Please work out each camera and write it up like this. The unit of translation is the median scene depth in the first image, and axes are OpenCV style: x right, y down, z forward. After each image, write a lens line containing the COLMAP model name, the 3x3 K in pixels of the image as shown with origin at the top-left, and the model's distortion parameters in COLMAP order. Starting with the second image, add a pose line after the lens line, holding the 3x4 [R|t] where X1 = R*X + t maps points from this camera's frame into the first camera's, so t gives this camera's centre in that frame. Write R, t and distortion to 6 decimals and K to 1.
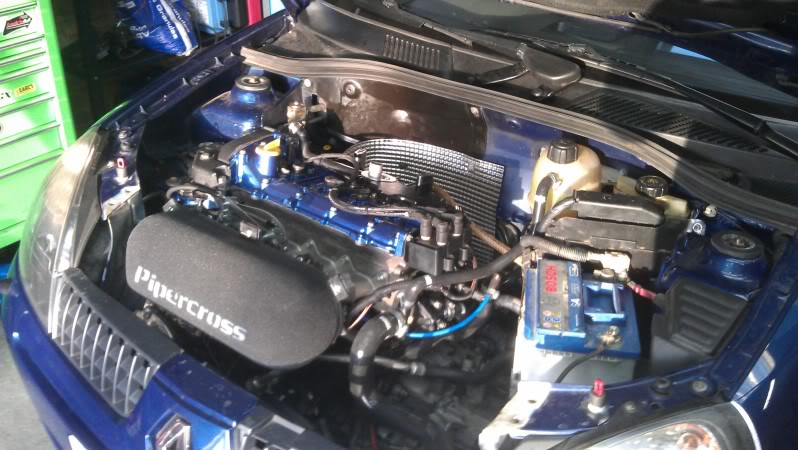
lens RADIAL K [[823.9, 0, 399.0], [0, 823.9, 225.0], [0, 0, 1]] dist [0.016233, -0.017096]
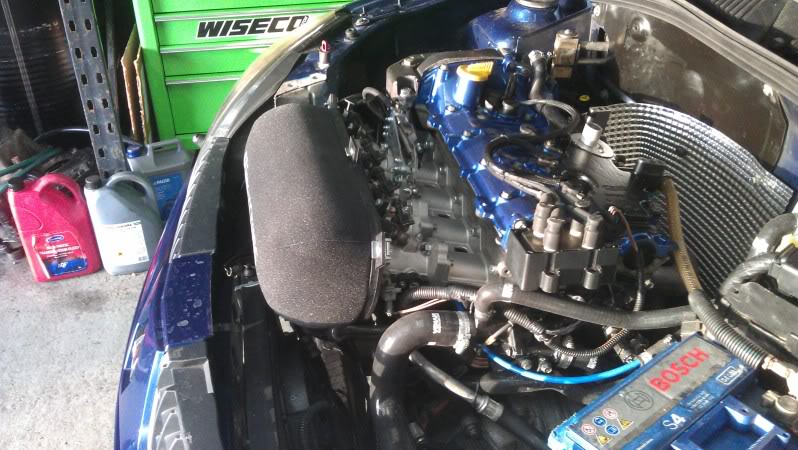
lens RADIAL K [[823.9, 0, 399.0], [0, 823.9, 225.0], [0, 0, 1]] dist [0.016233, -0.017096]
pose [[0.742102, 0.334313, -0.580964, 0.289458], [-0.312012, 0.939403, 0.142022, -0.043837], [0.593239, 0.075873, 0.801443, 0.339815]]
